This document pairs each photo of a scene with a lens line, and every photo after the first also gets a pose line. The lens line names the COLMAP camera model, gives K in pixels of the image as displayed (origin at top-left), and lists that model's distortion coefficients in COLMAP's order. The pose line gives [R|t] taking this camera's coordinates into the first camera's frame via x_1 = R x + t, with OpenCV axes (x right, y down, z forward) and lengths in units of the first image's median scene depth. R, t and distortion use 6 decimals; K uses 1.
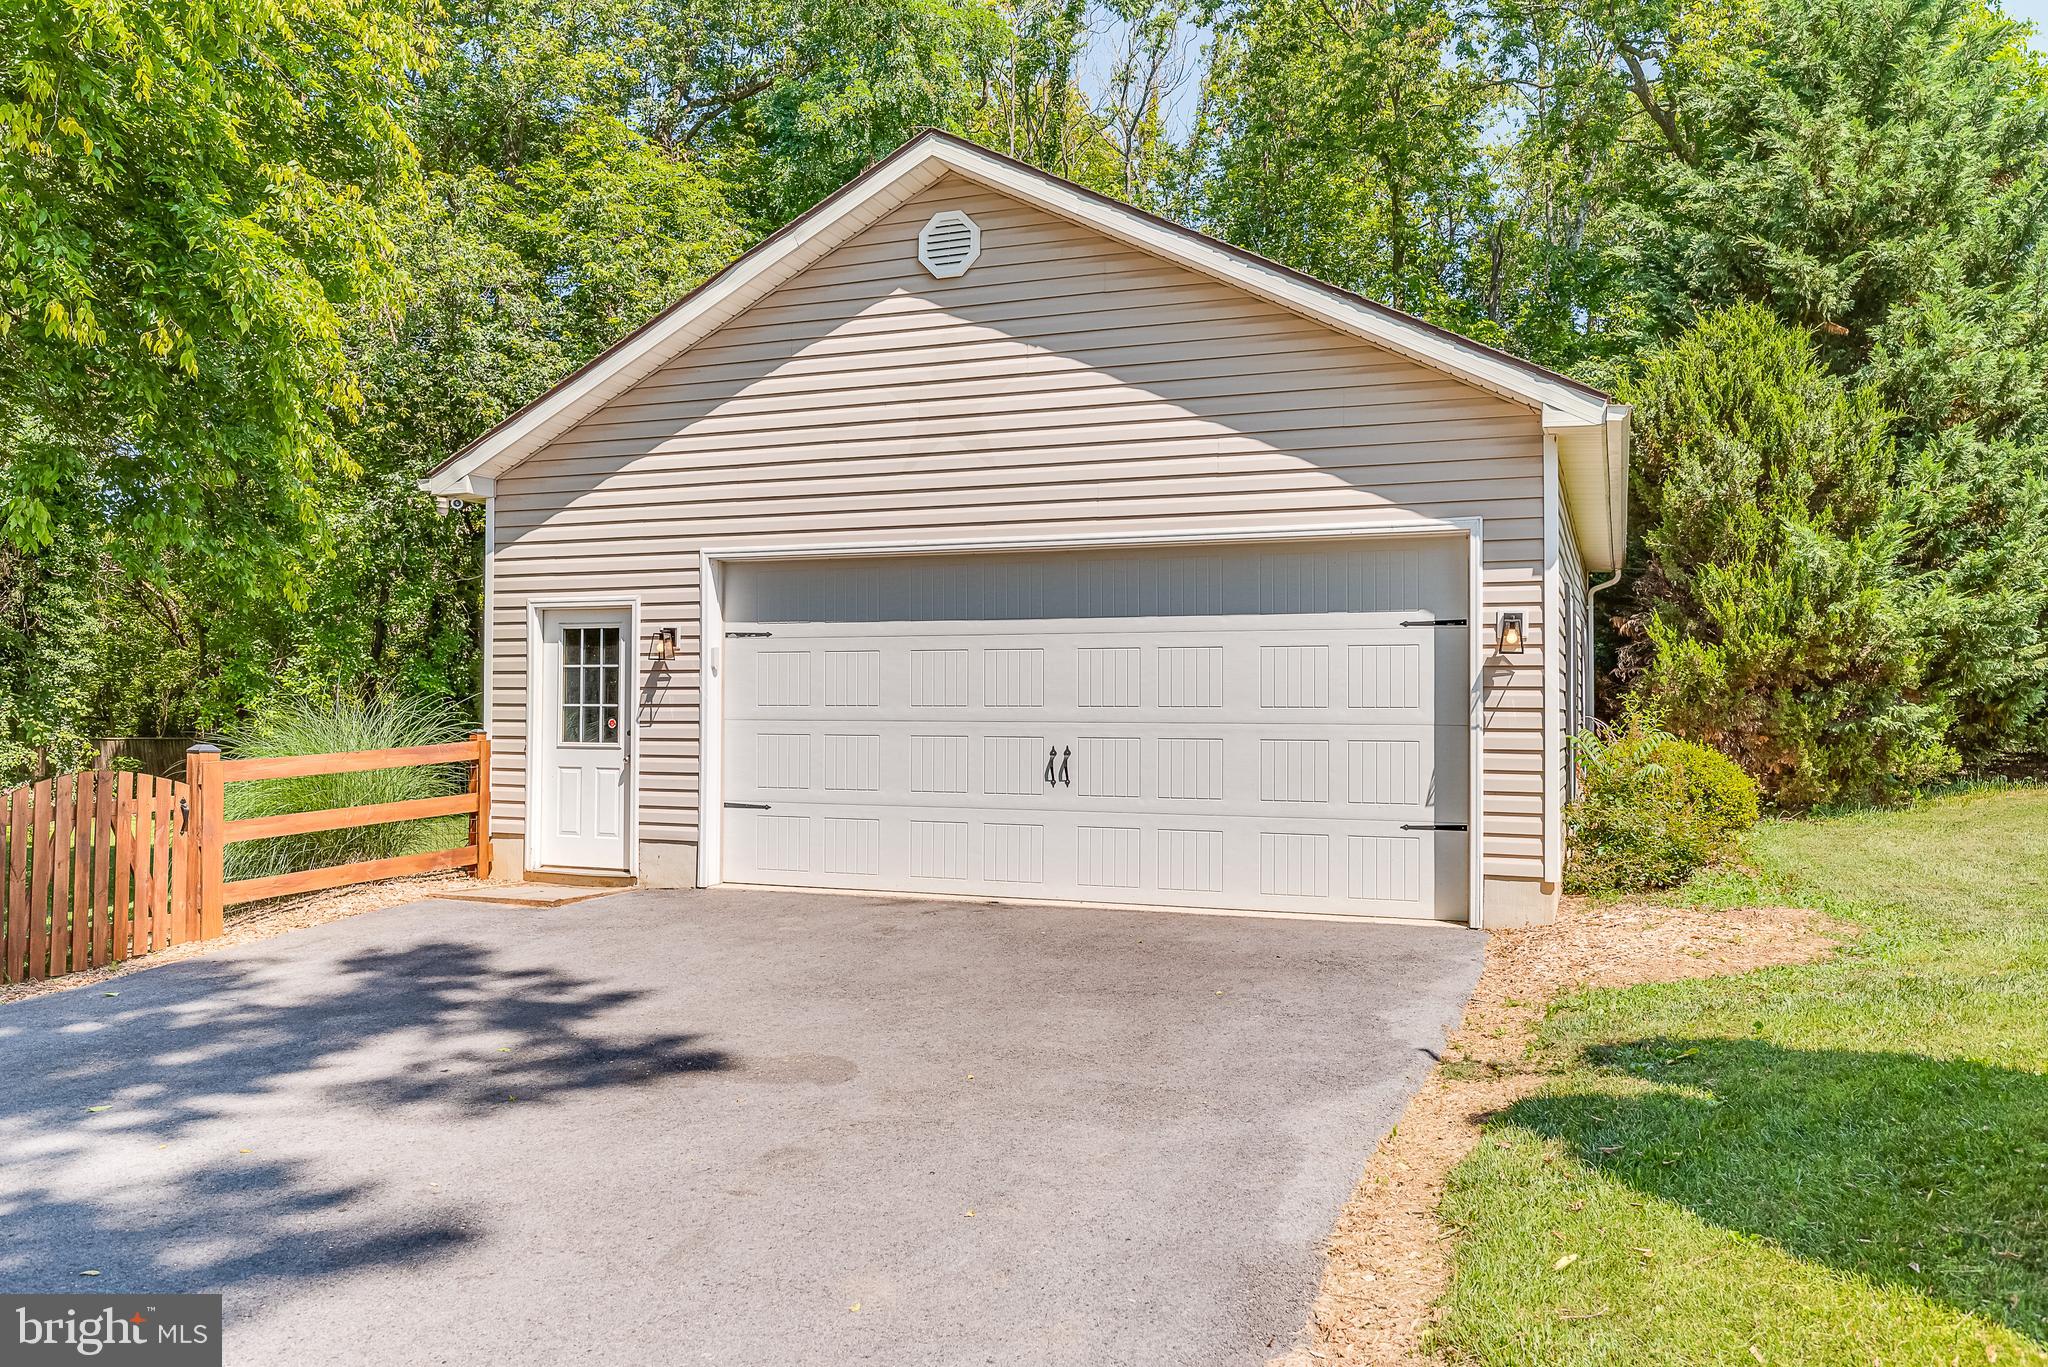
lens RADIAL K [[1543.9, 0, 1017.1], [0, 1543.9, 684.3], [0, 0, 1]] dist [-0.003734, 0.006299]
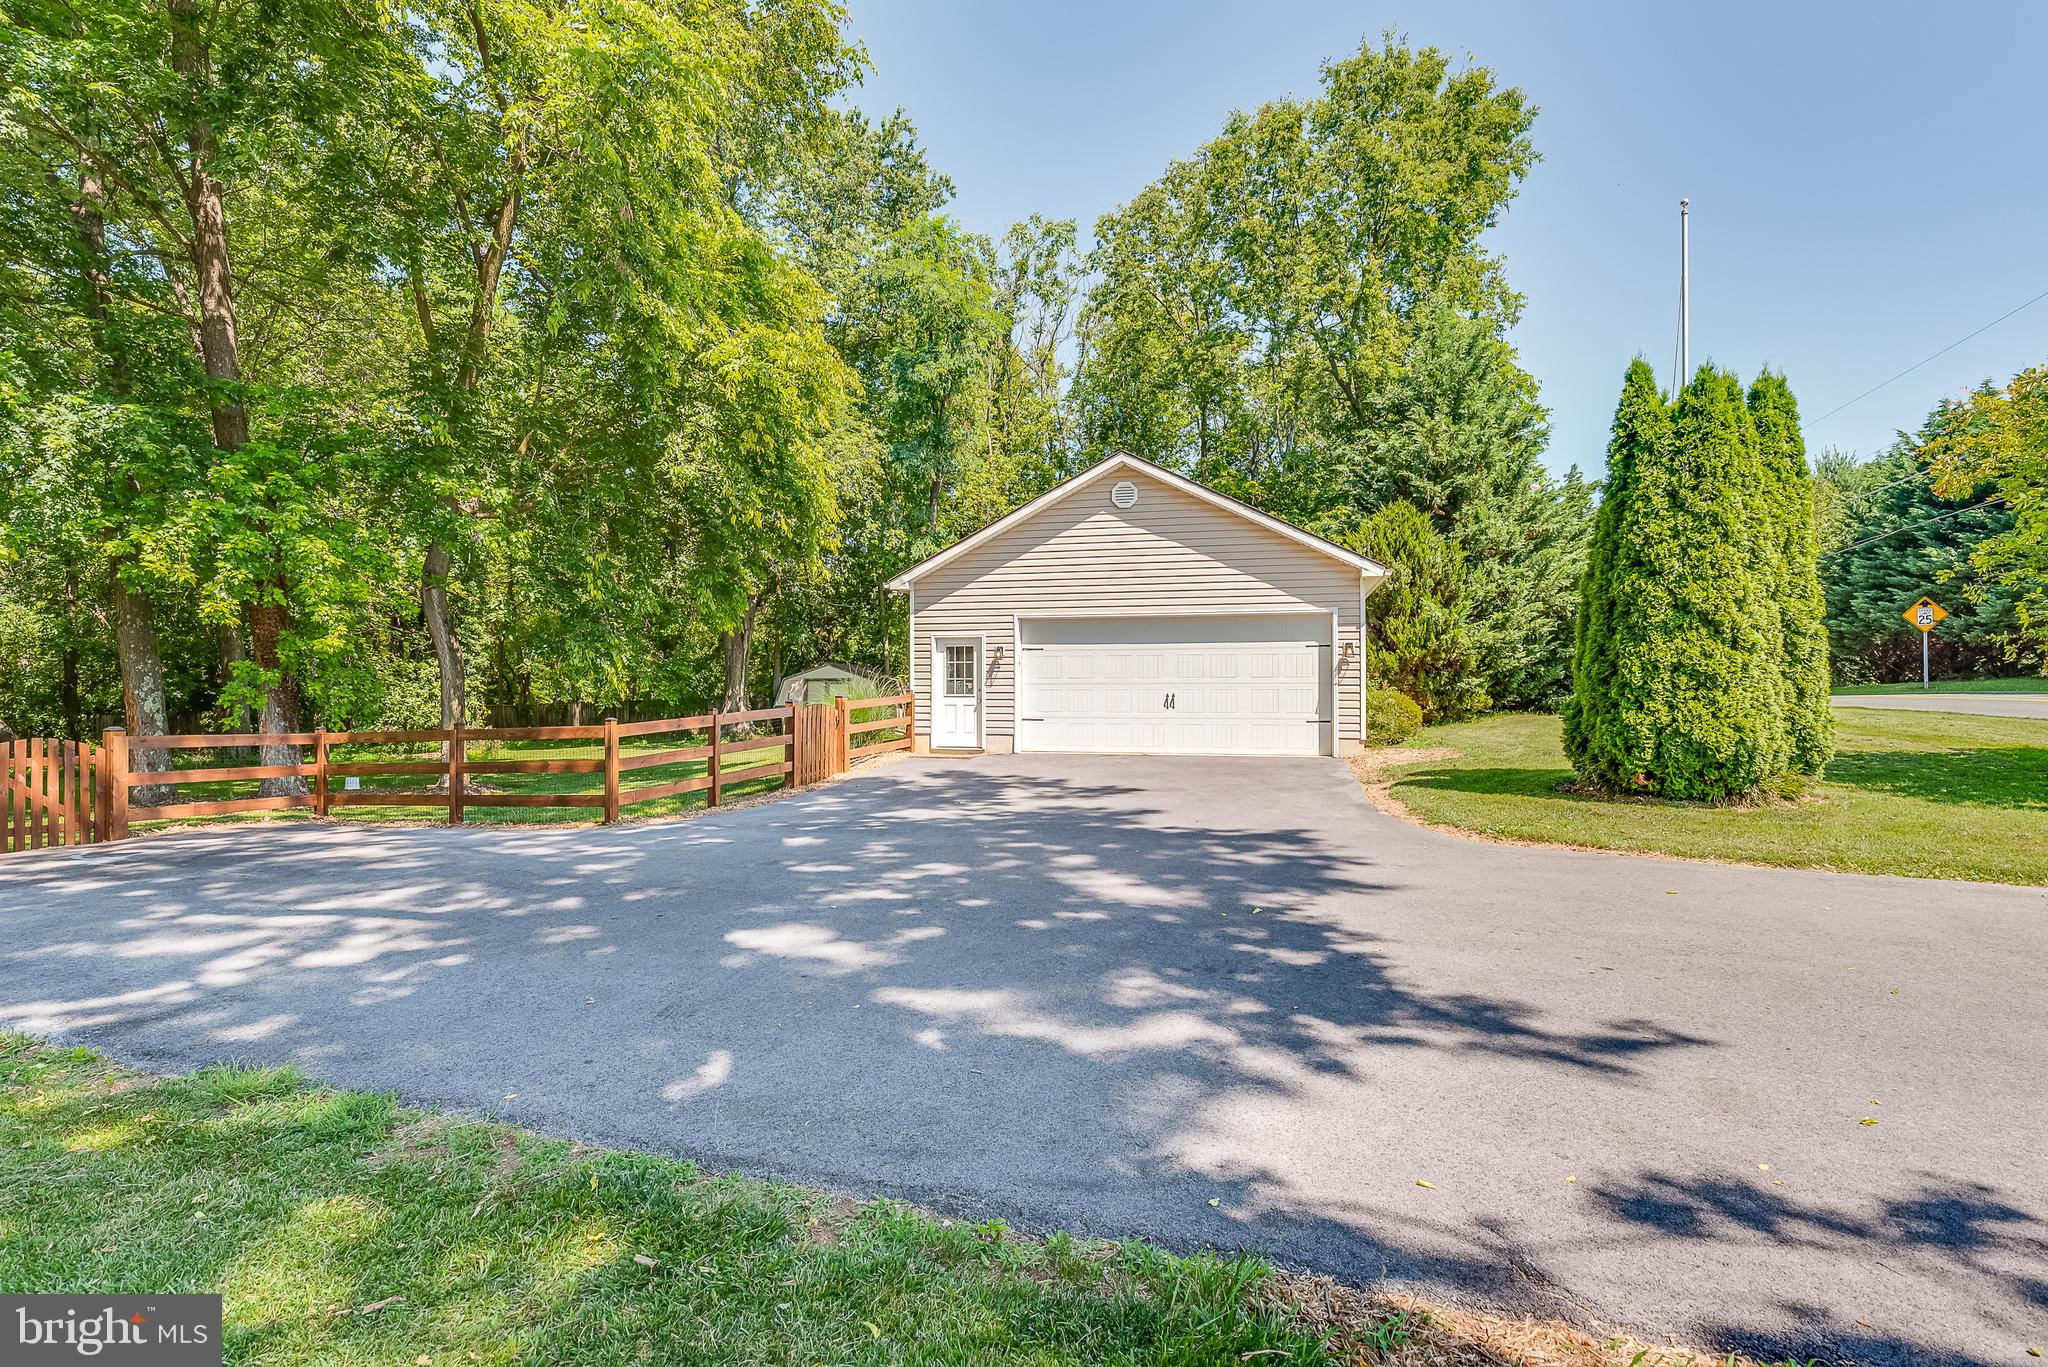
lens RADIAL K [[994.2, 0, 1025.6], [0, 994.2, 685.3], [0, 0, 1]] dist [0.001591, -0.000192]
pose [[0.991701, -0.004442, 0.128489, -0.291541], [0.002901, 0.999922, 0.012182, 0.003991], [-0.128533, -0.011708, 0.991636, -0.416627]]
